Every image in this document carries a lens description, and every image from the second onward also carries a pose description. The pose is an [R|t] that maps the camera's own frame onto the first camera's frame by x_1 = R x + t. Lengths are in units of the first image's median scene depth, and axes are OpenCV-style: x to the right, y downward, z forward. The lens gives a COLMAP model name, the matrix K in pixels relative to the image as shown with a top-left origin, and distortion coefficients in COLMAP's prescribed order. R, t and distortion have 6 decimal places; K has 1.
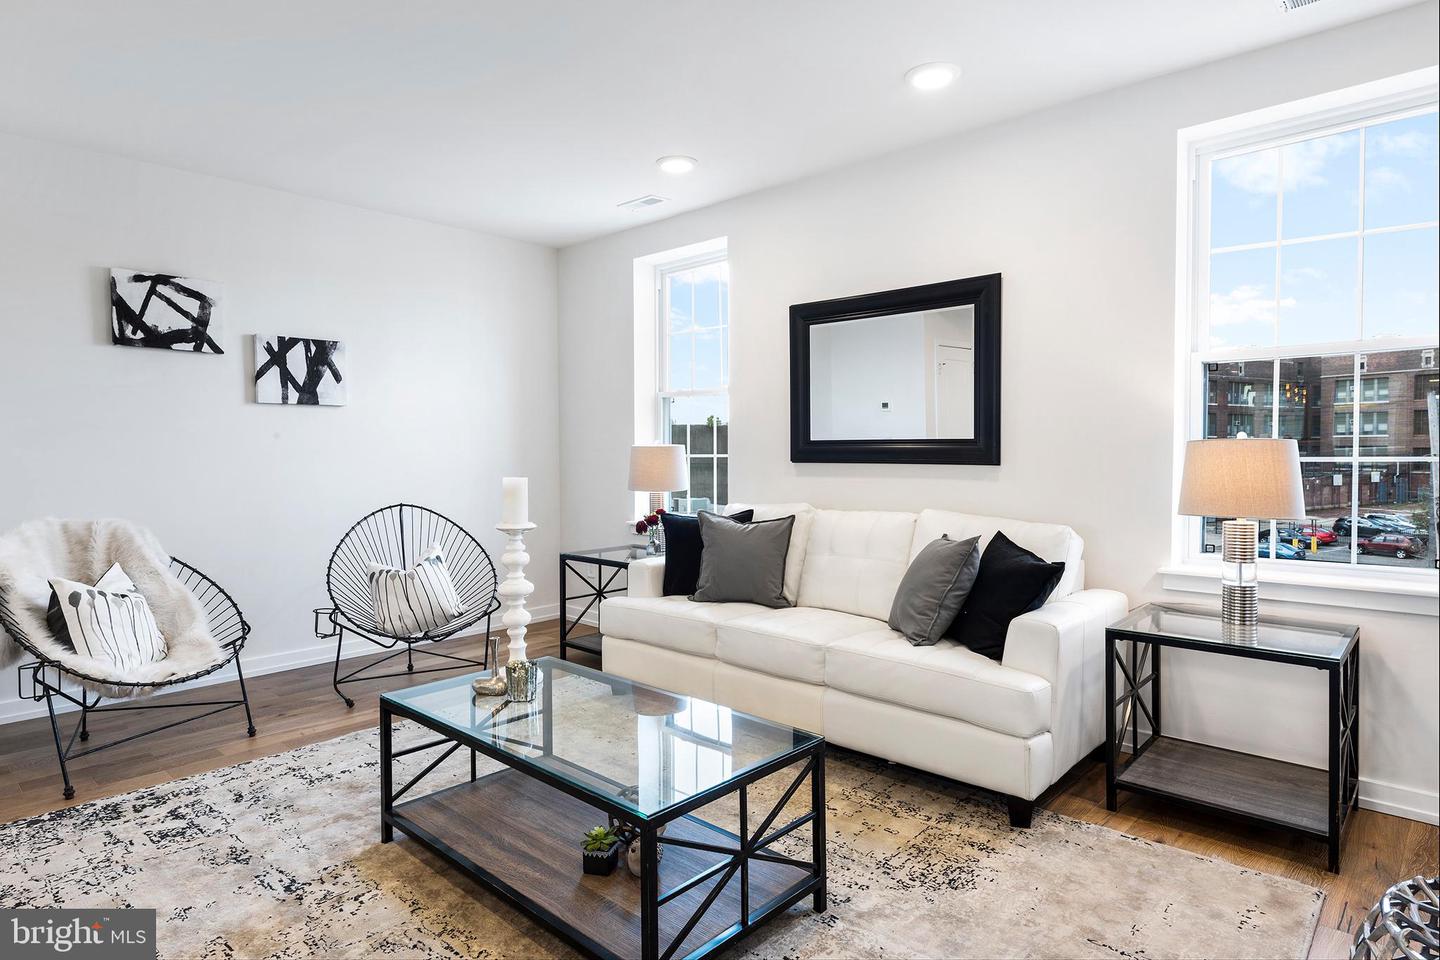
lens RADIAL K [[813.1, 0, 723.6], [0, 813.1, 469.4], [0, 0, 1]] dist [0.022542, -0.010573]
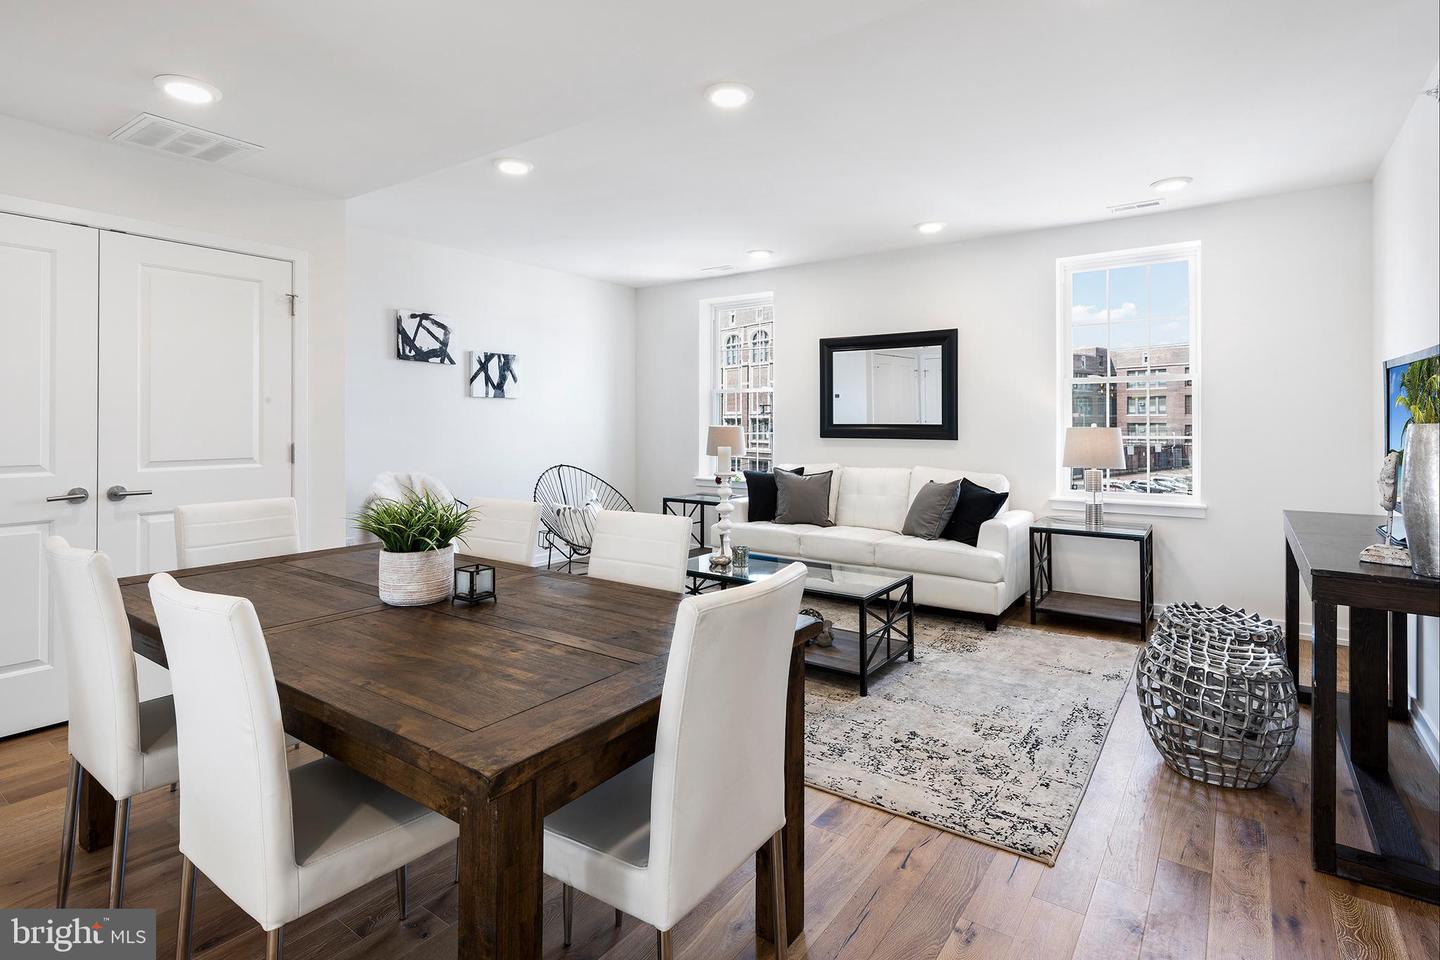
lens RADIAL K [[717.5, 0, 721.8], [0, 717.5, 414.2], [0, 0, 1]] dist [0.015998, -0.001178]
pose [[0.991898, 0.006963, 0.126845, -0.316448], [-0.002179, 0.999283, -0.037808, -0.001102], [-0.127017, 0.037225, 0.991202, -0.399399]]
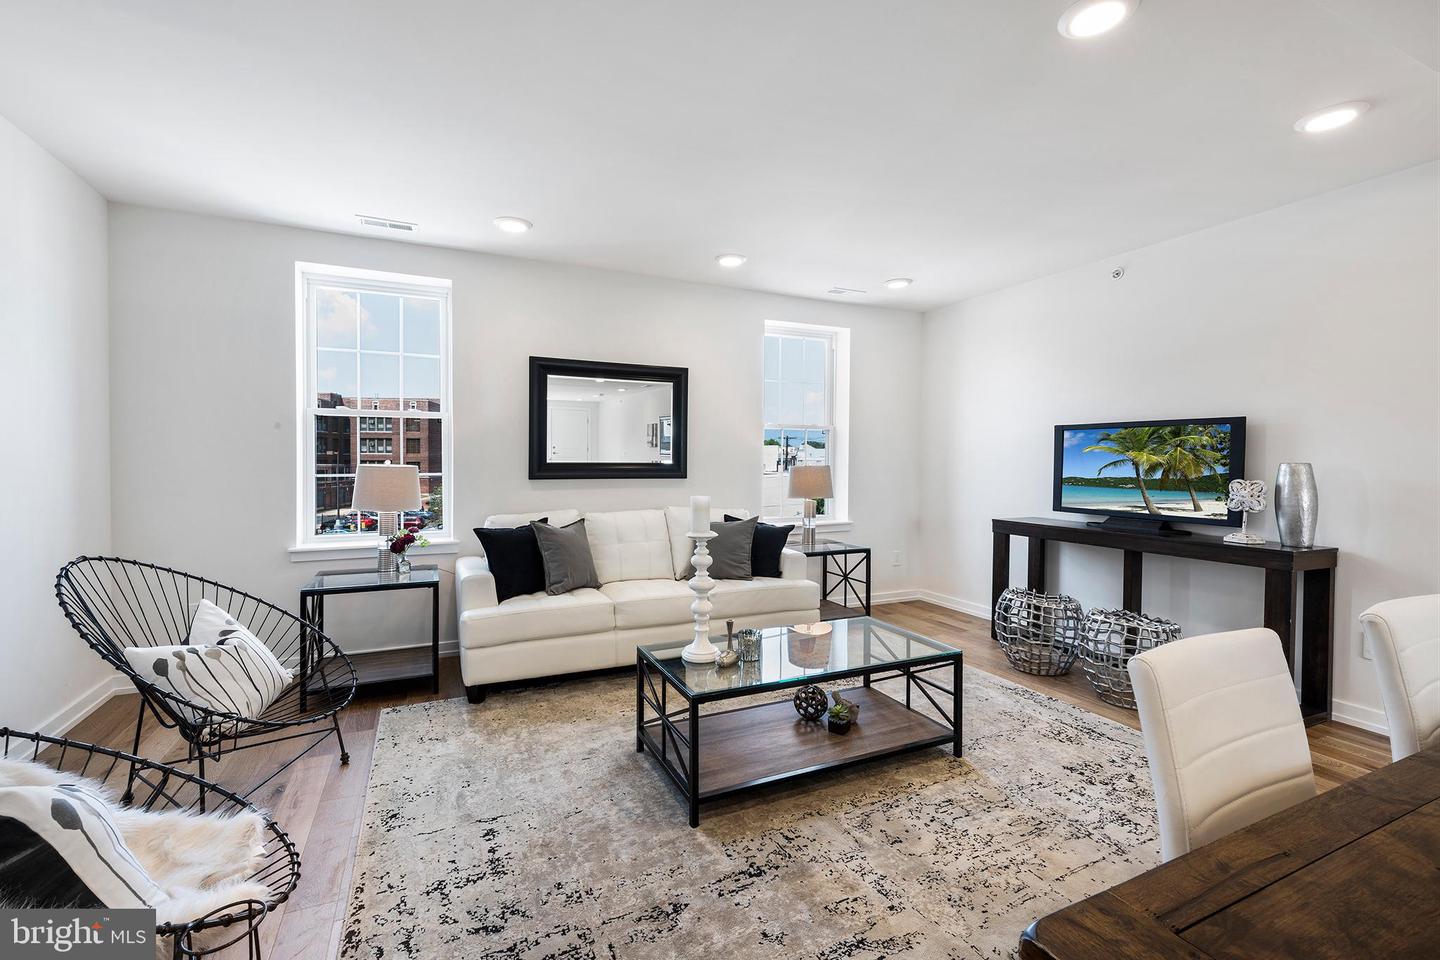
lens RADIAL K [[605.4, 0, 701.6], [0, 605.4, 474.7], [0, 0, 1]] dist [0.004225, 0.000050]
pose [[0.394024, -0.015212, 0.918974, -0.758764], [0.019577, 0.999775, 0.008155, -0.021217], [-0.918892, 0.014777, 0.394233, 0.428576]]
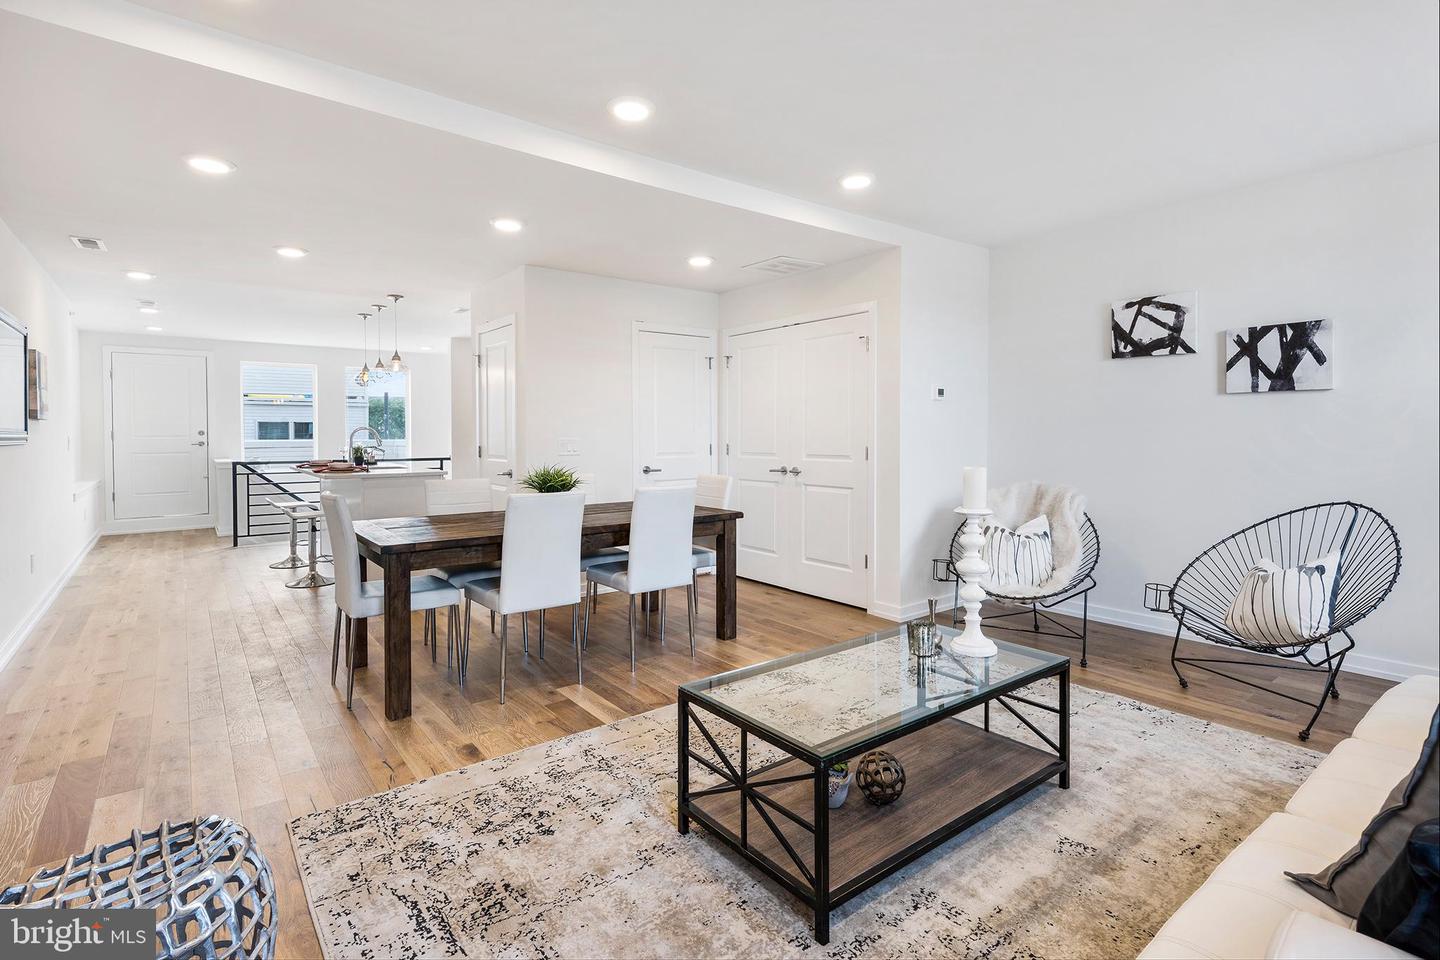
lens RADIAL K [[696.2, 0, 712.5], [0, 696.2, 435.7], [0, 0, 1]] dist [0.008056, -0.001422]
pose [[-0.165932, 0.006183, -0.986118, 0.502227], [-0.022376, 0.999699, 0.010033, -0.021982], [0.985883, 0.023730, -0.165744, 0.542912]]
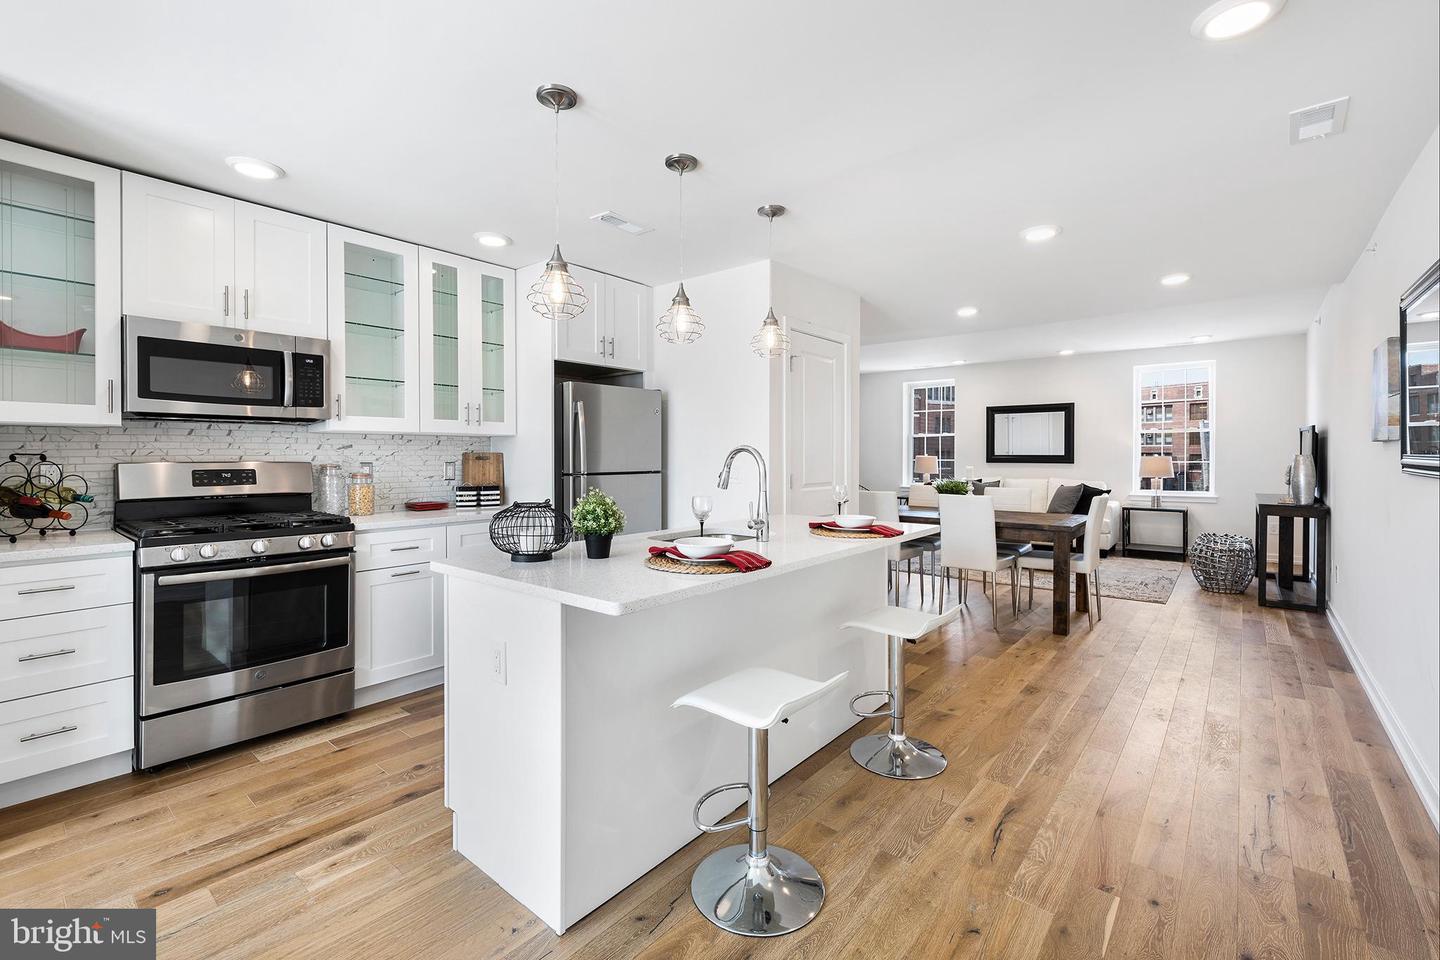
lens RADIAL K [[623.4, 0, 717.9], [0, 623.4, 456.0], [0, 0, 1]] dist [0.008672, -0.003866]
pose [[0.998685, 0.001944, 0.051227, -1.060768], [-0.000725, 0.999716, -0.023801, 0.022950], [-0.051259, 0.023732, 0.998403, -1.224569]]
